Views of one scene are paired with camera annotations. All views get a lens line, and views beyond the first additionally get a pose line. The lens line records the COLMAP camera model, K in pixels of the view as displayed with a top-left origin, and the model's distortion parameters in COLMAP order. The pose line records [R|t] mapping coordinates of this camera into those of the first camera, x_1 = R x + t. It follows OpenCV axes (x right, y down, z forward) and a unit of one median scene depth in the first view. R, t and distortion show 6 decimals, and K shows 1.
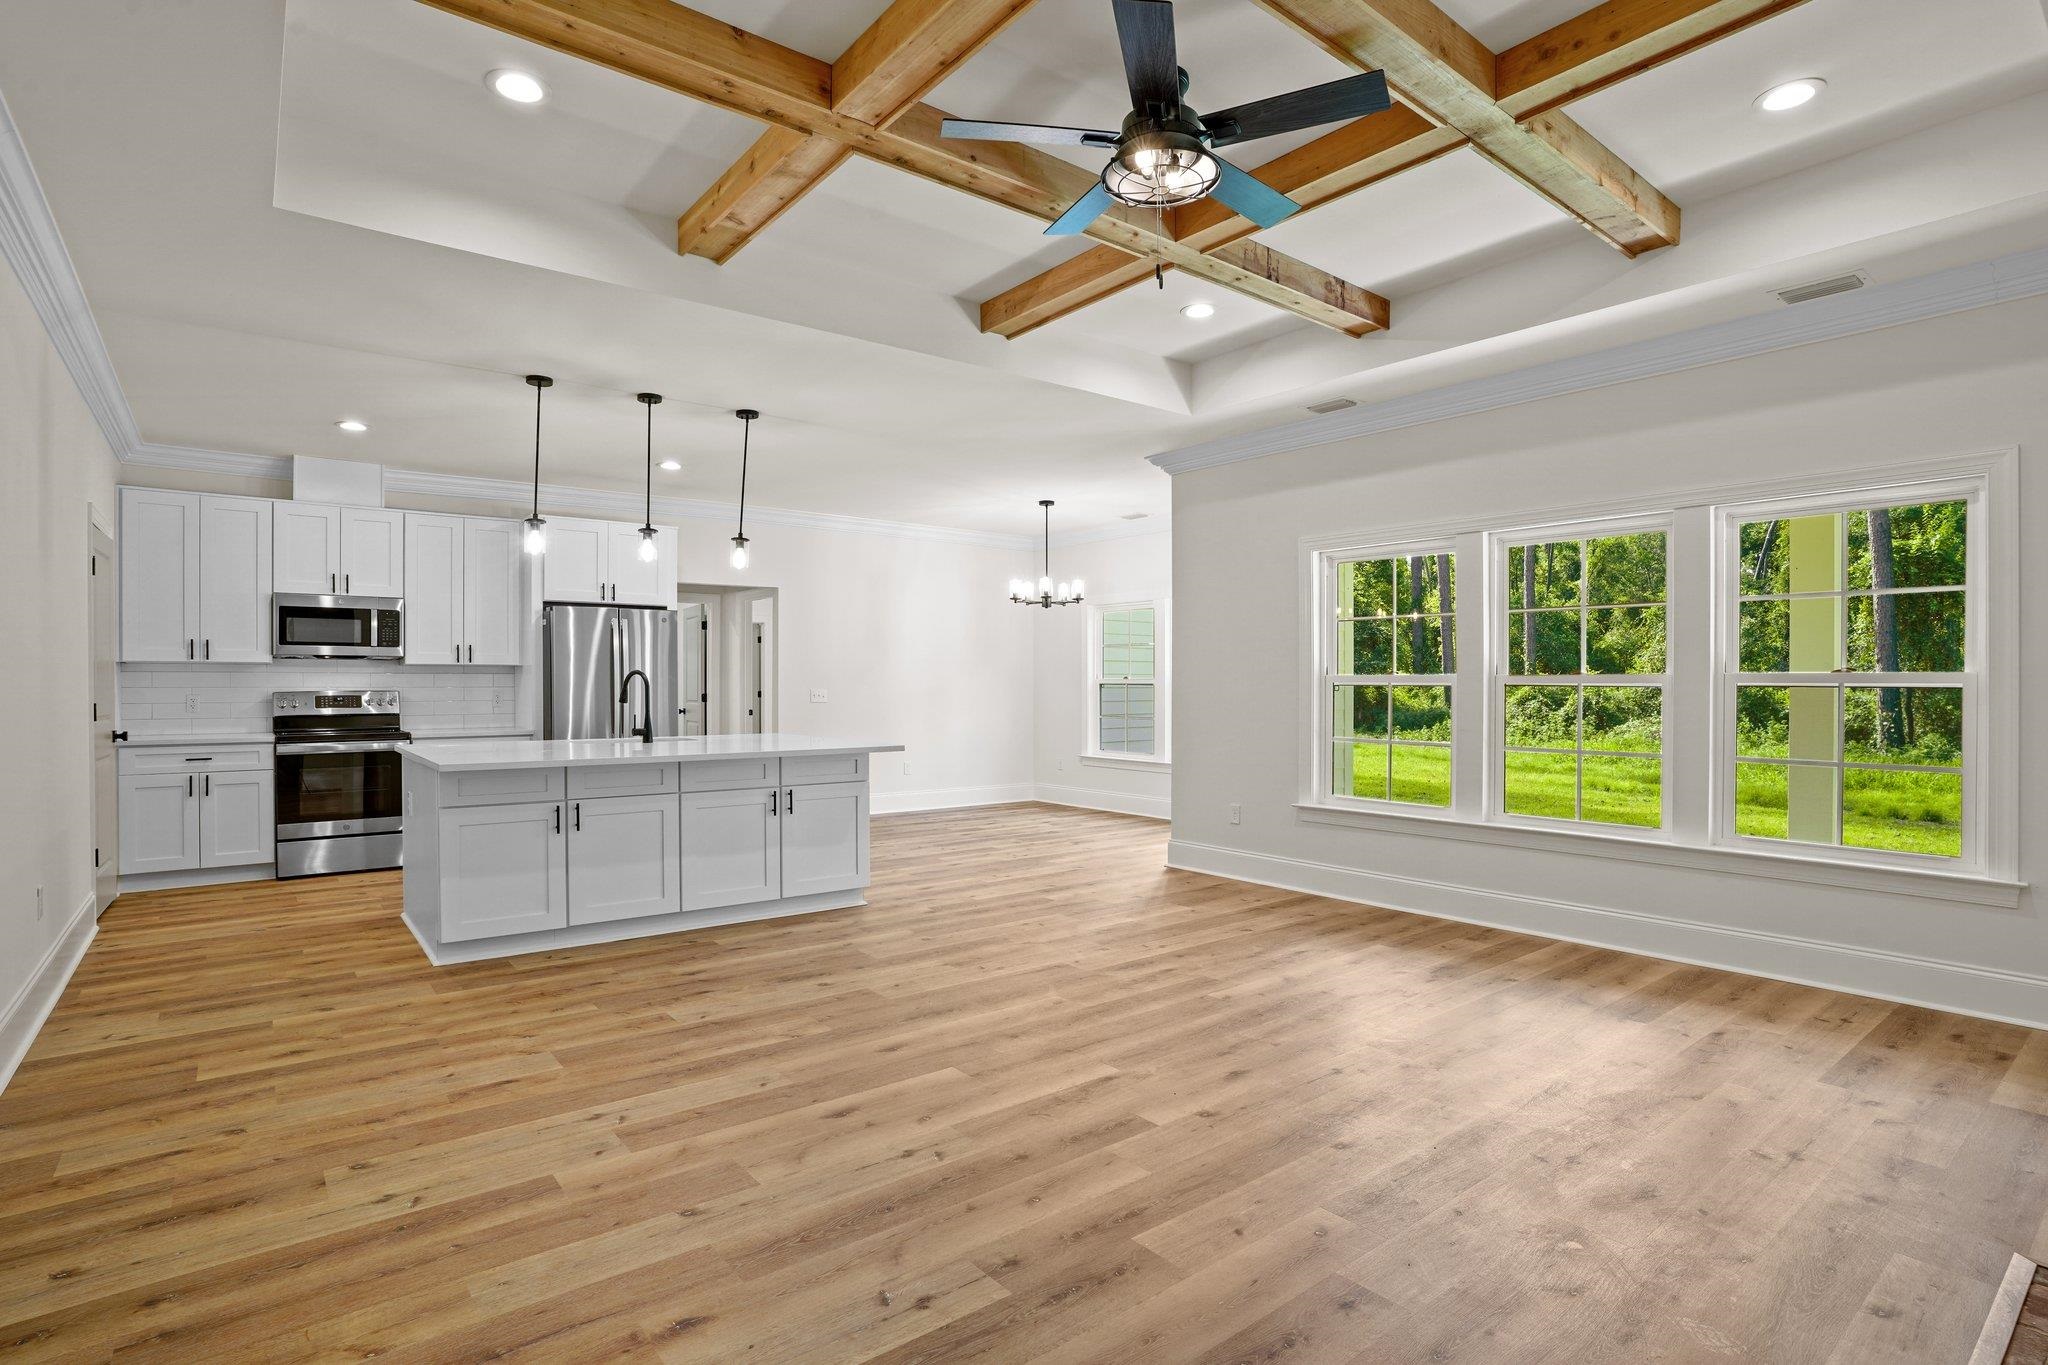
lens RADIAL K [[1007.7, 0, 1016.8], [0, 1007.7, 690.4], [0, 0, 1]] dist [-0.078773, 0.032441]
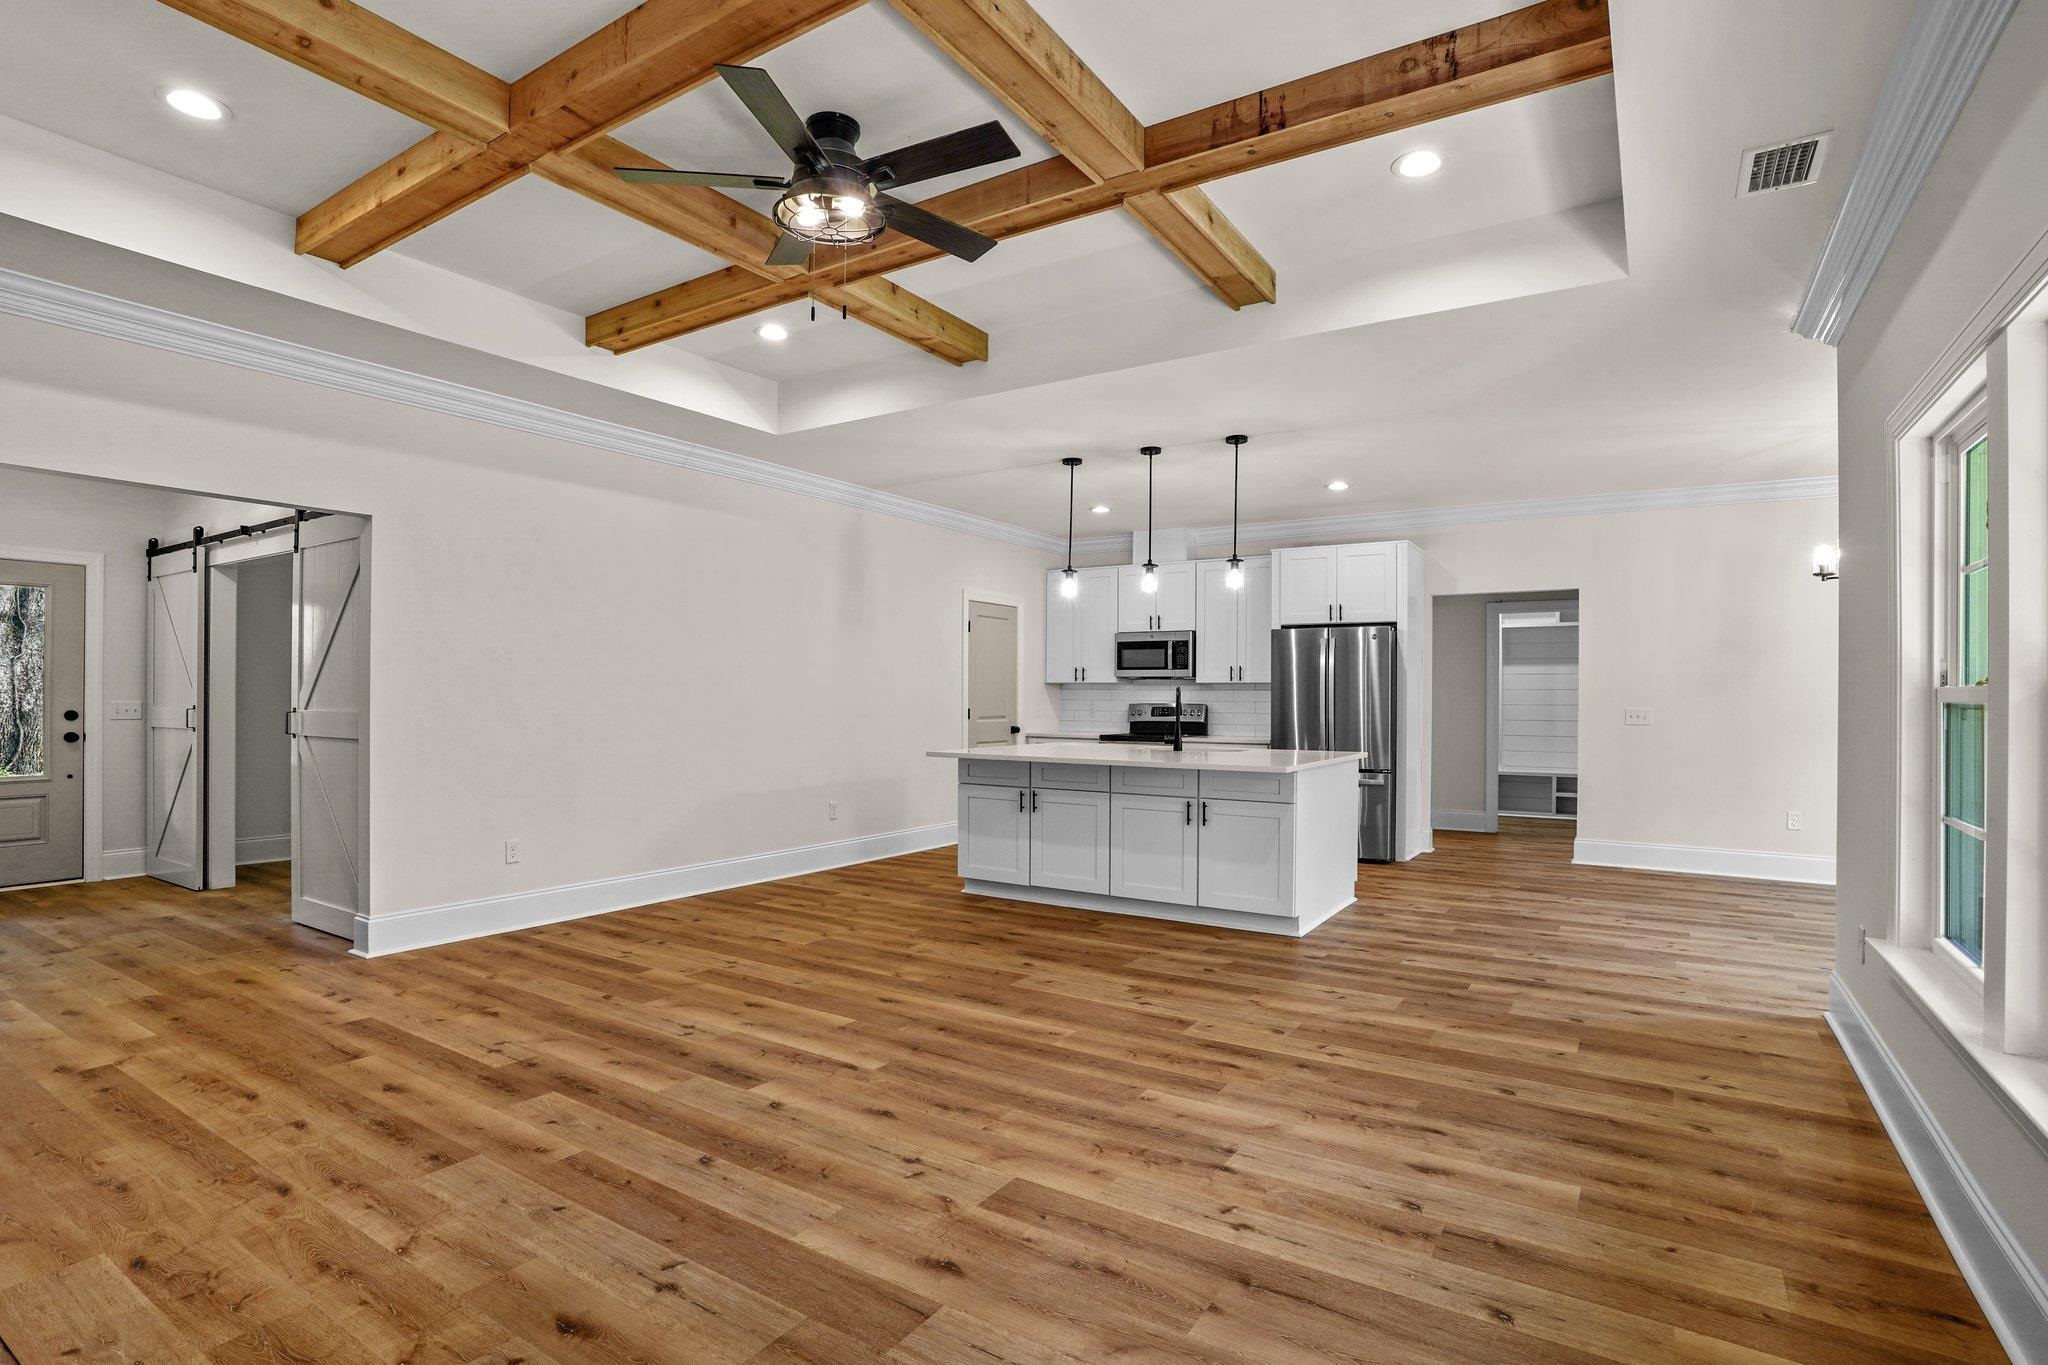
lens RADIAL K [[1007.7, 0, 1016.8], [0, 1007.7, 690.4], [0, 0, 1]] dist [-0.078773, 0.032441]
pose [[0.326404, -0.004067, -0.945222, 0.867040], [-0.012431, 0.999886, -0.008594, -0.005038], [0.945149, 0.014555, 0.326316, 0.608515]]
